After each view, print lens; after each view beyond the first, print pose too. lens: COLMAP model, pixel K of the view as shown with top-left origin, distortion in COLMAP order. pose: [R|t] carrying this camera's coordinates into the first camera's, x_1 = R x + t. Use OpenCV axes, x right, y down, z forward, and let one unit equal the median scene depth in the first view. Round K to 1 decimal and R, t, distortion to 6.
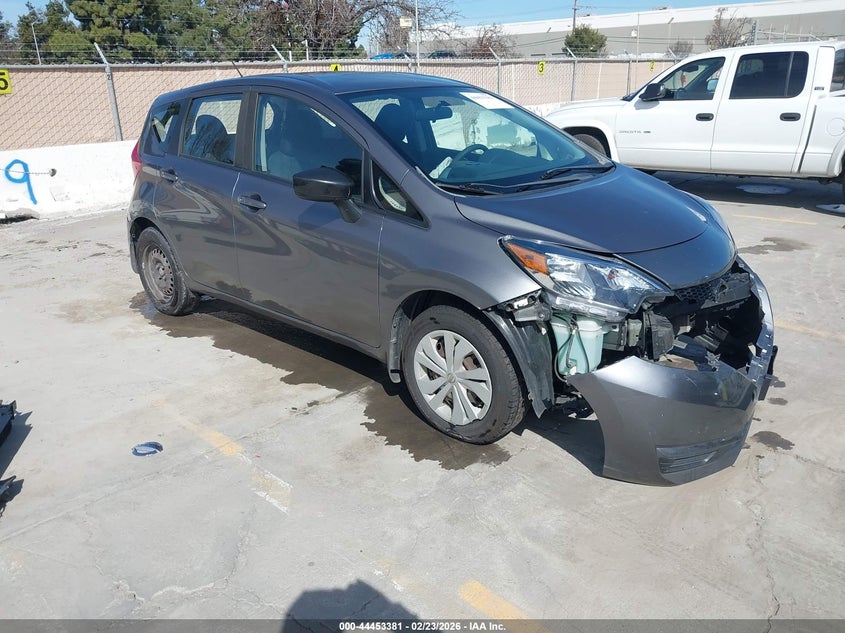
lens RADIAL K [[707.7, 0, 422.5], [0, 707.7, 316.5], [0, 0, 1]] dist [0.001428, -0.004979]
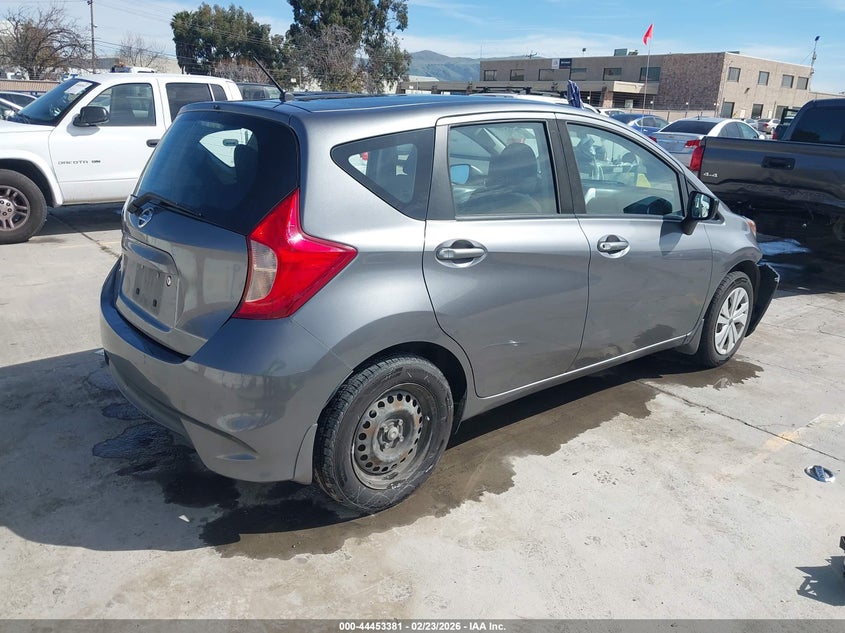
lens RADIAL K [[707.7, 0, 422.5], [0, 707.7, 316.5], [0, 0, 1]] dist [0.001428, -0.004979]
pose [[0.060660, -0.245144, 0.967587, -0.858695], [0.282949, 0.933832, 0.218854, -0.252835], [-0.957215, 0.260502, 0.126010, 0.880043]]
